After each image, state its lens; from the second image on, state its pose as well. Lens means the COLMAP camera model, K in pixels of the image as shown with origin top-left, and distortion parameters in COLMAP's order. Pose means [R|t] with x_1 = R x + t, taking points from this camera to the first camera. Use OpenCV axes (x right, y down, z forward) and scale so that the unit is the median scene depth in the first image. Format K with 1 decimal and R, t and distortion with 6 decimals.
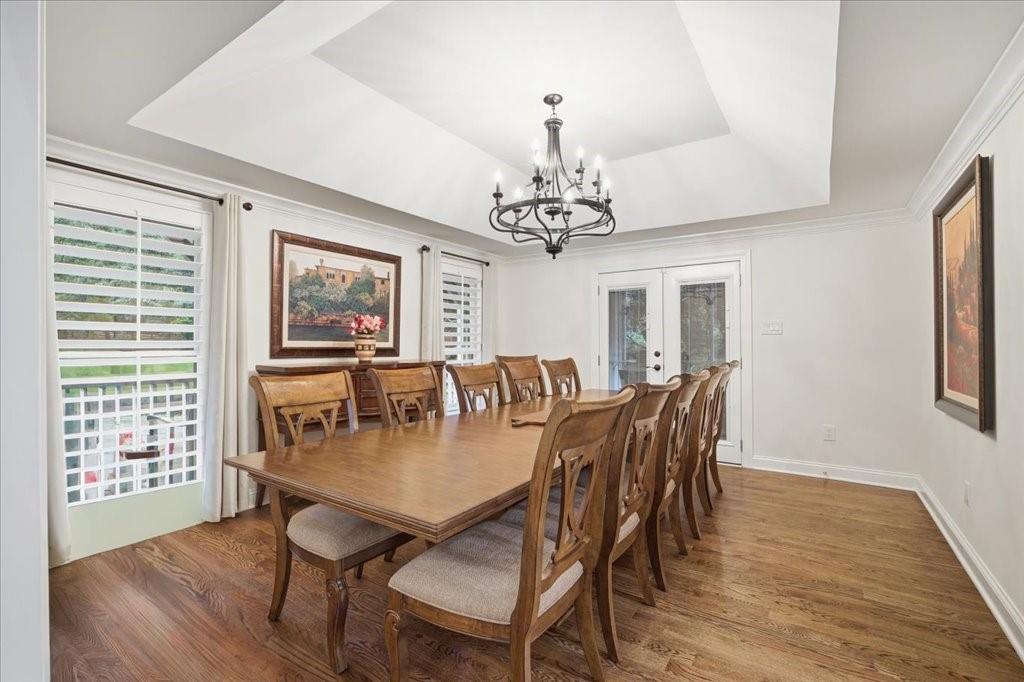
lens RADIAL K [[480.7, 0, 512.0], [0, 480.7, 341.0], [0, 0, 1]] dist [-0.047038, 0.014011]
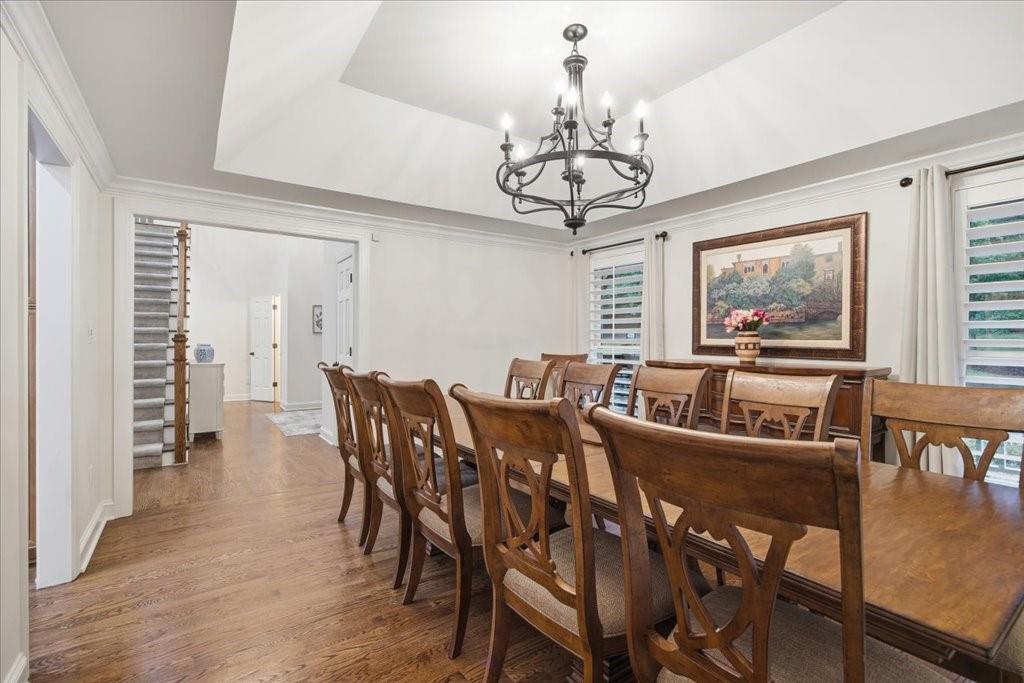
lens RADIAL K [[480.7, 0, 512.0], [0, 480.7, 341.5], [0, 0, 1]] dist [-0.047038, 0.014011]
pose [[-0.392561, 0.002757, -0.919722, 0.685101], [0.000246, 0.999996, 0.002892, 0.002422], [0.919726, 0.000909, -0.392560, 0.970662]]
